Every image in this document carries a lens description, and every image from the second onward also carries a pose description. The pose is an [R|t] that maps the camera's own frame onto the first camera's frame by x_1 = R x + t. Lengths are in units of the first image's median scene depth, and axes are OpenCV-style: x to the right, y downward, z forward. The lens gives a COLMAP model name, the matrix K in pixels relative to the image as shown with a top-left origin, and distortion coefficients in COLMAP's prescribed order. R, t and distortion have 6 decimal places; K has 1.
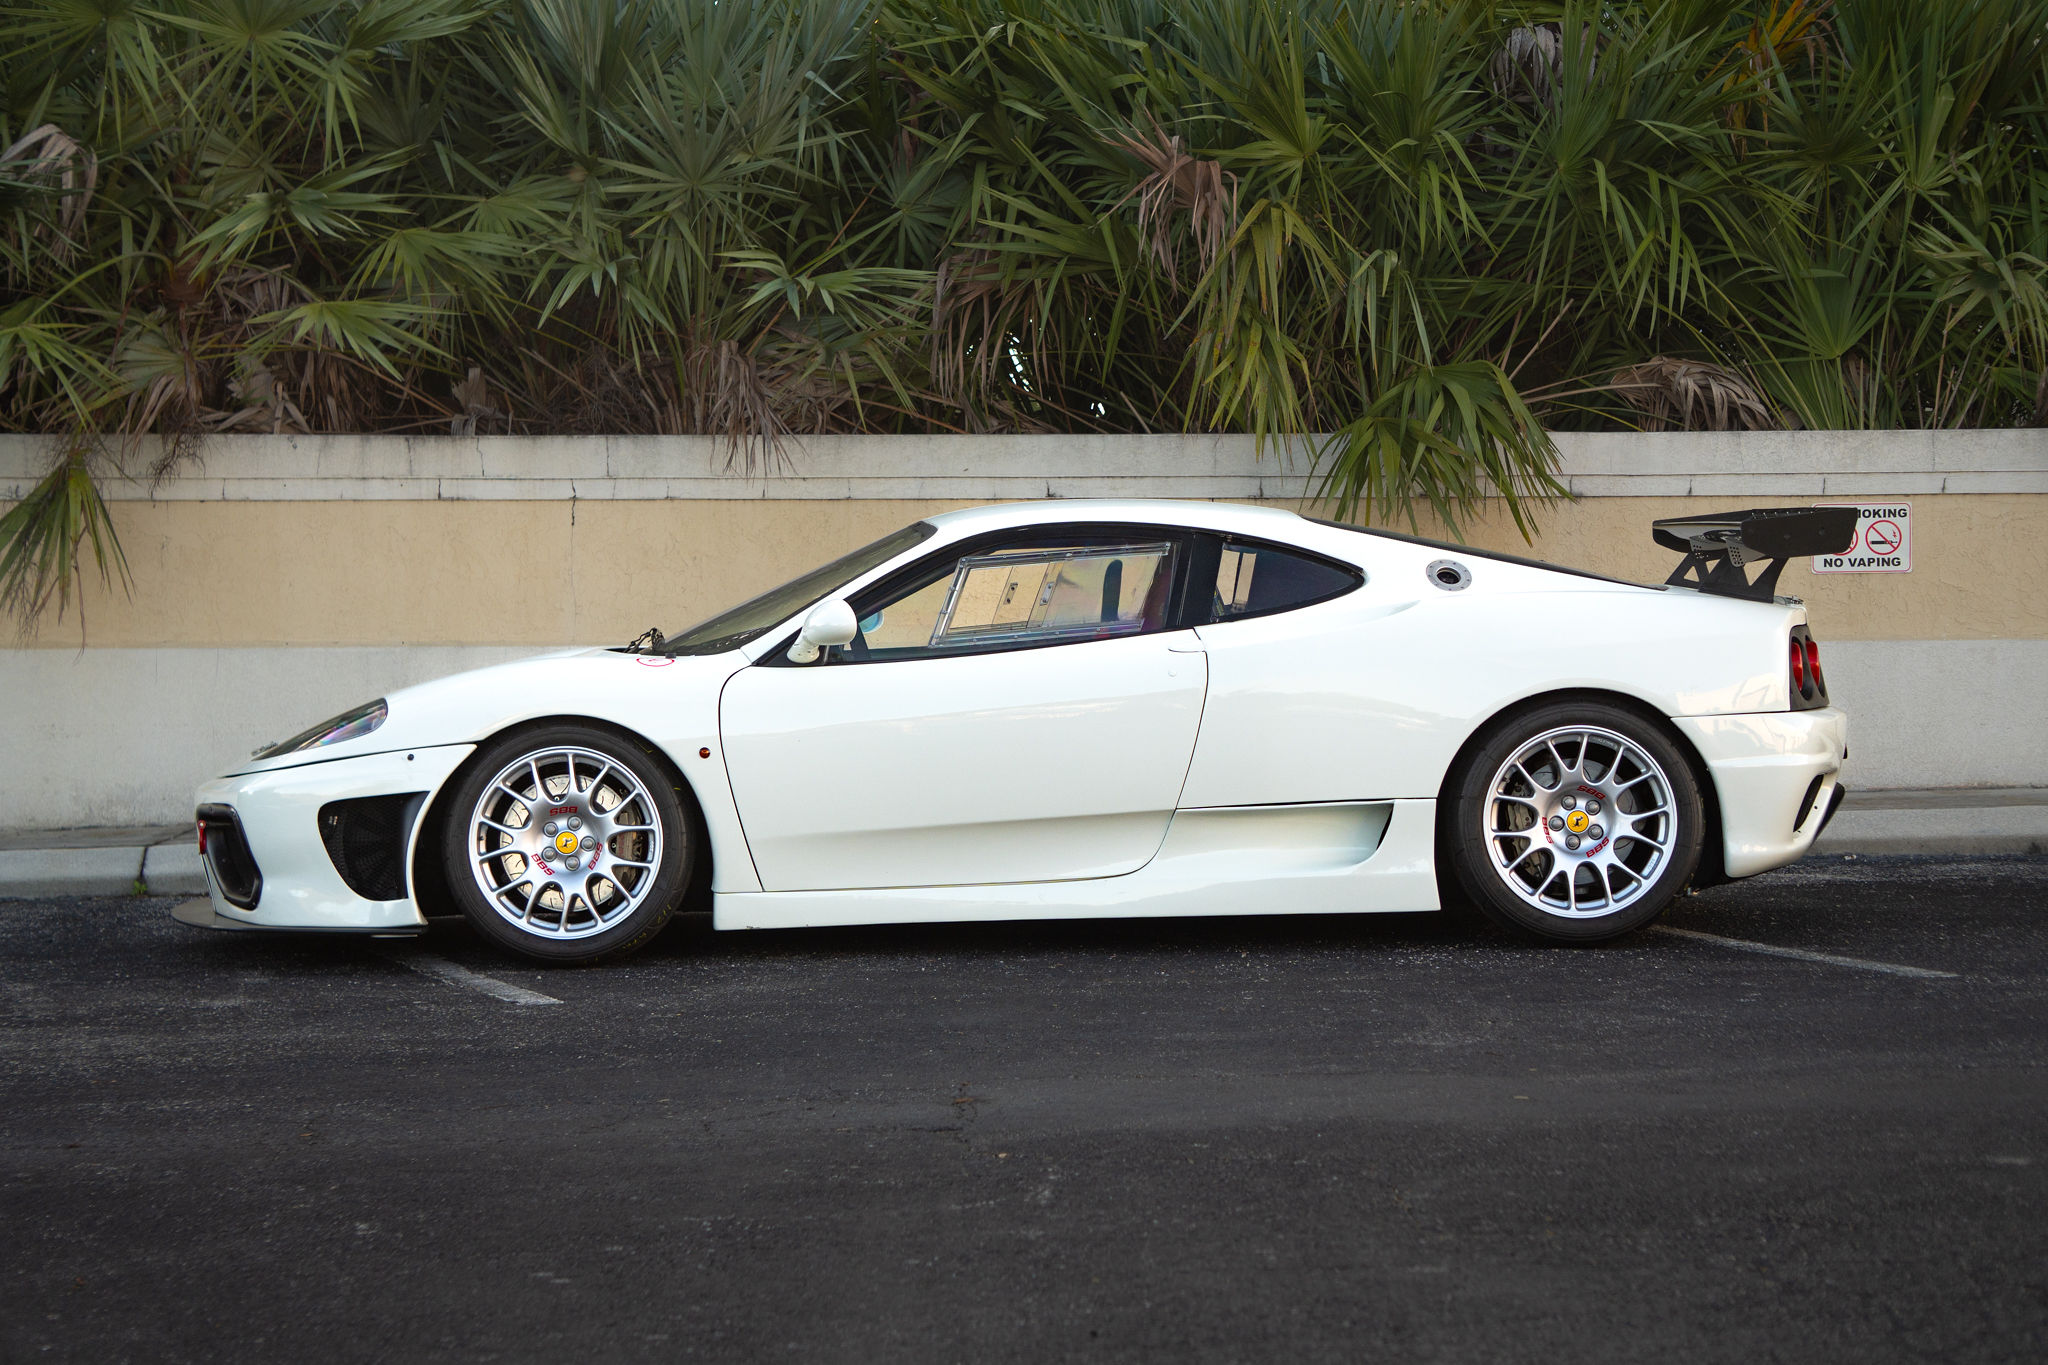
lens RADIAL K [[4925.6, 0, 1040.9], [0, 4925.6, 698.4], [0, 0, 1]] dist [0.219069, 0.000000]
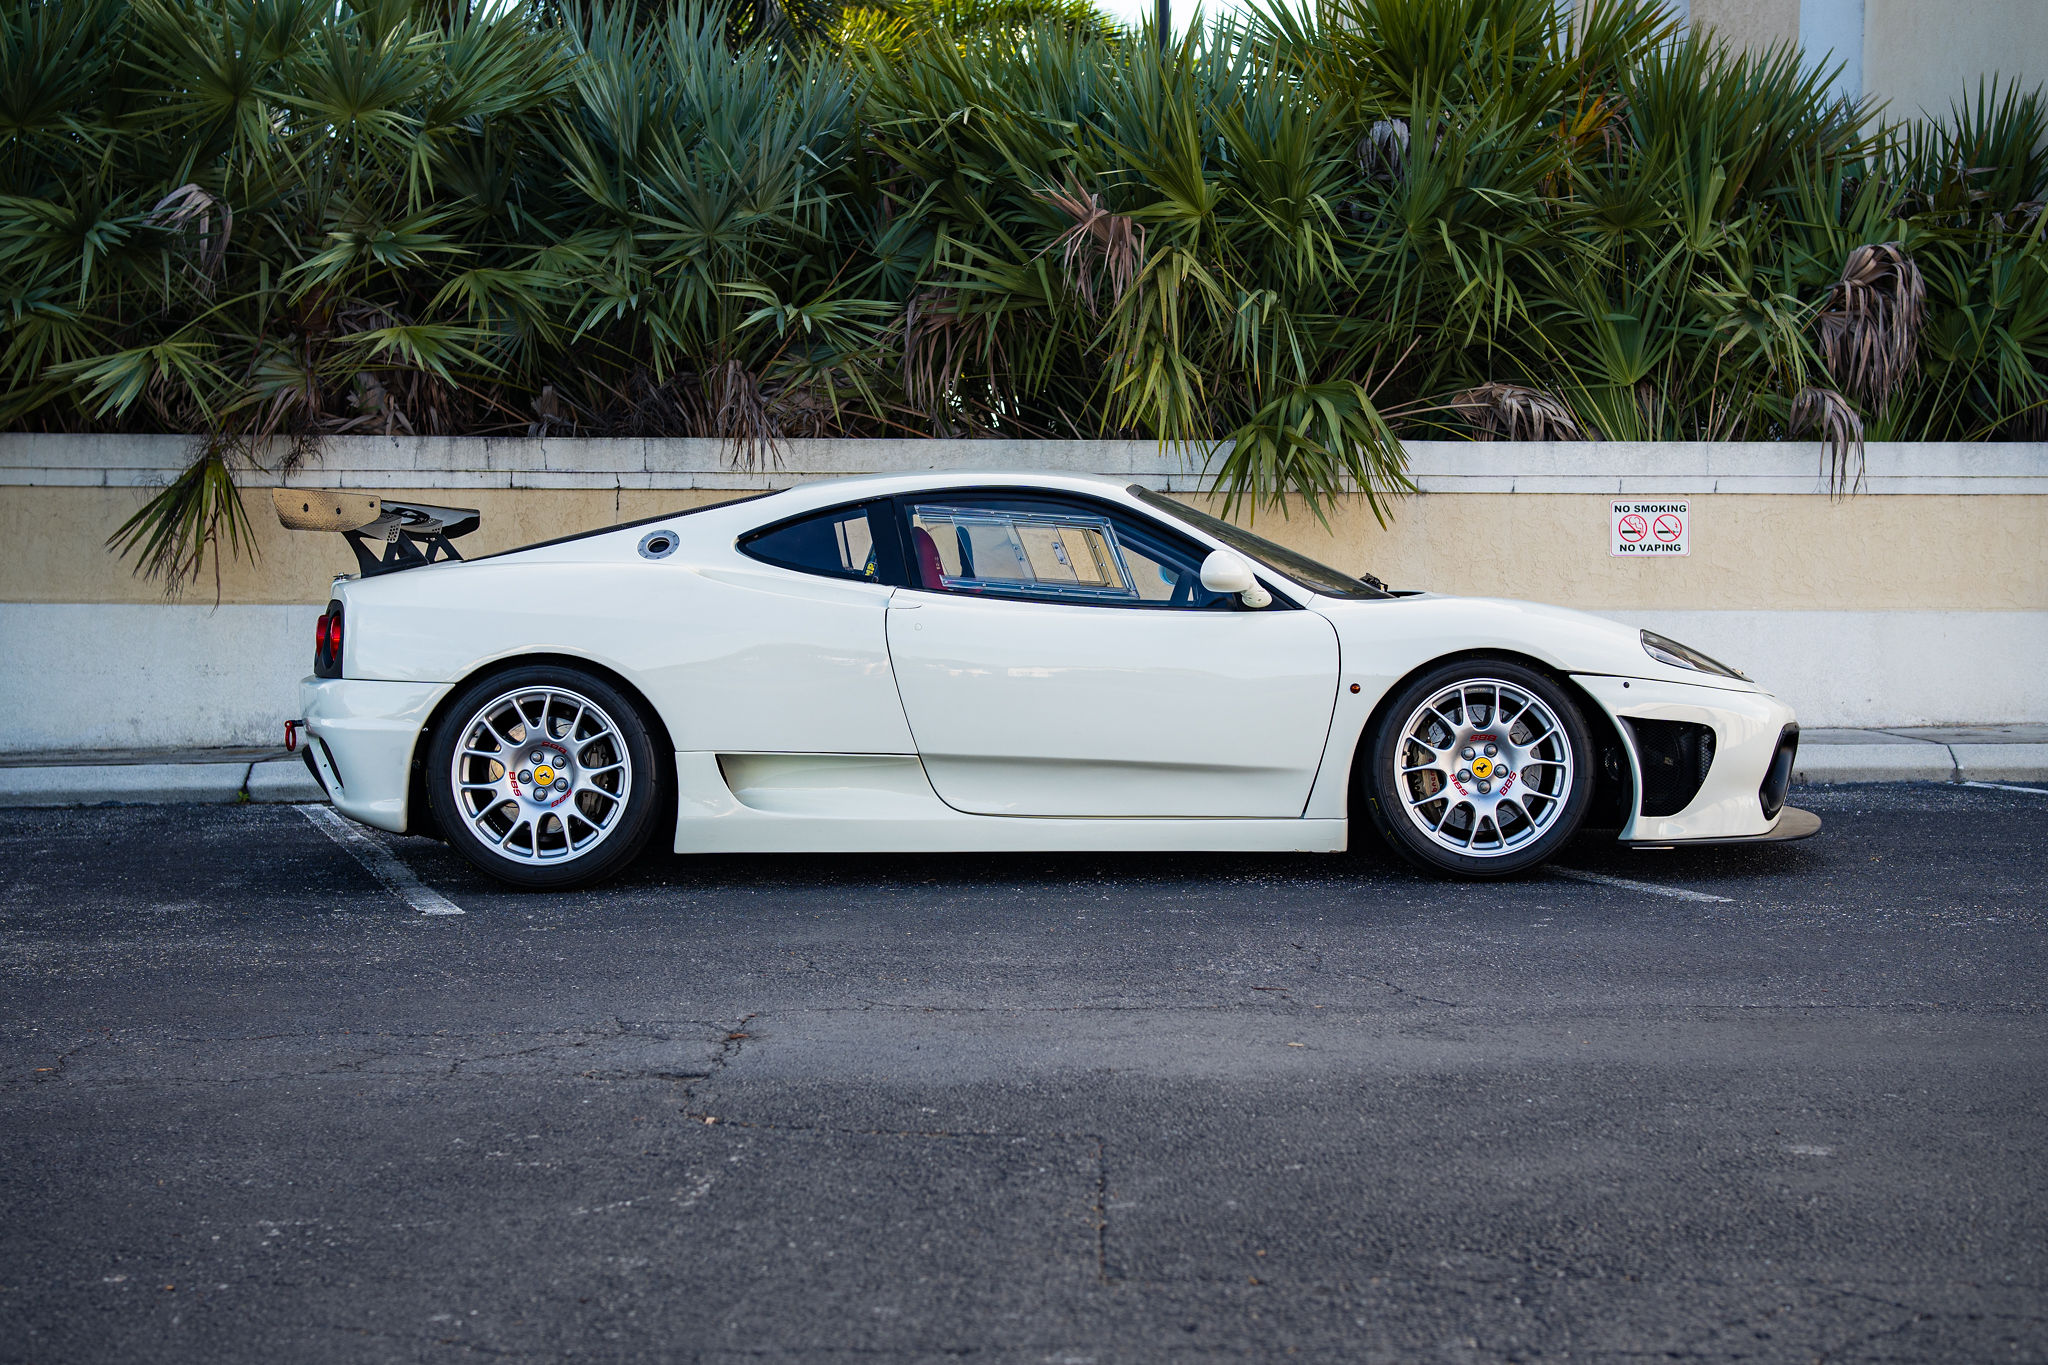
lens RADIAL K [[3227.5, 0, 1011.3], [0, 3227.5, 675.5], [0, 0, 1]] dist [0.018186, 0.000000]
pose [[0.999499, 0.008461, -0.030502, 0.030779], [-0.008365, 0.999960, 0.003275, 0.003565], [0.030529, -0.003018, 0.999529, 0.186982]]
